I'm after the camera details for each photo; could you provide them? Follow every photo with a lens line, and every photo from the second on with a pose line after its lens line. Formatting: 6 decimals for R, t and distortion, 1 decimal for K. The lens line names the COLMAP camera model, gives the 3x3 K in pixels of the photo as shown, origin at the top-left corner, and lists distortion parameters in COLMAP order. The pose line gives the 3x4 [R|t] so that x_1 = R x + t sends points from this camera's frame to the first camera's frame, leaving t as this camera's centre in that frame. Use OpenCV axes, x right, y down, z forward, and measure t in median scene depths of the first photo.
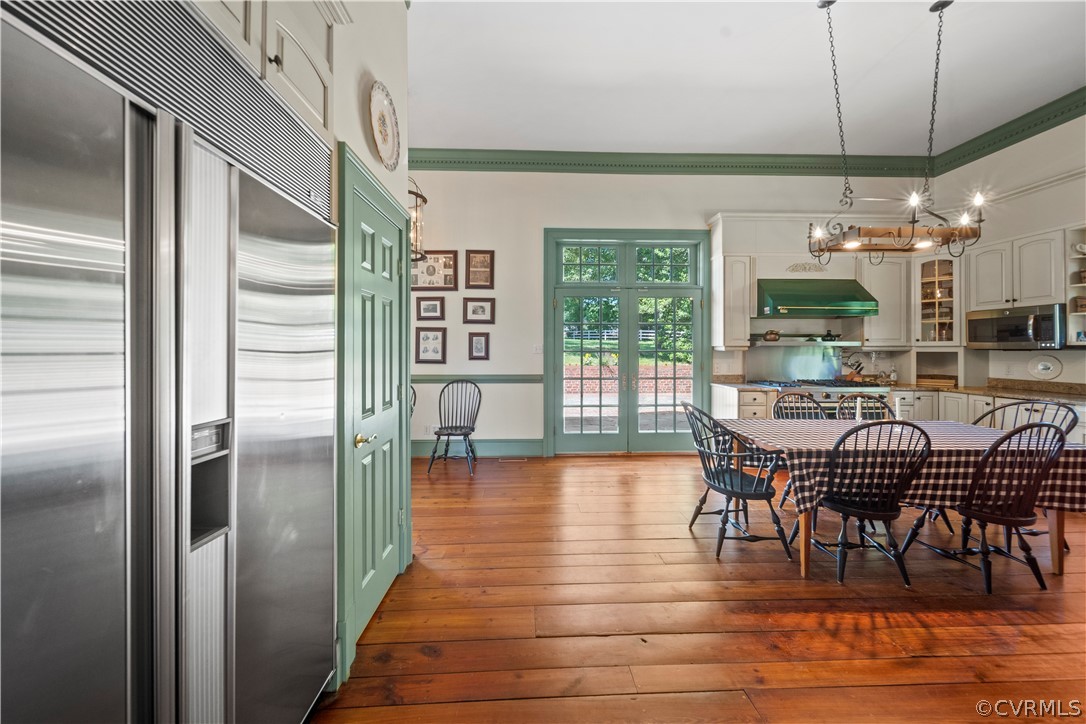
lens RADIAL K [[392.7, 0, 537.5], [0, 392.7, 348.5], [0, 0, 1]] dist [-0.001804, -0.000446]
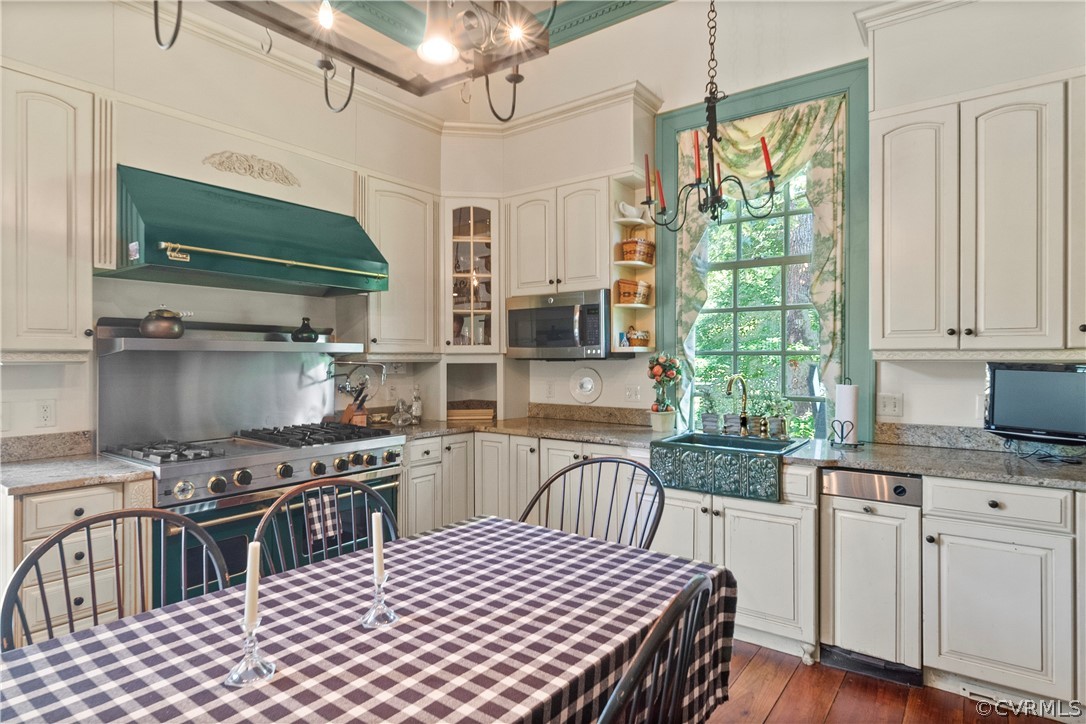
lens RADIAL K [[592.4, 0, 537.6], [0, 592.4, 356.9], [0, 0, 1]] dist [-0.002747, -0.000260]
pose [[0.621941, 0.000731, 0.783064, 0.395488], [0.001388, 0.999997, -0.002036, 0.000922], [-0.783063, 0.002353, 0.621938, 0.381110]]
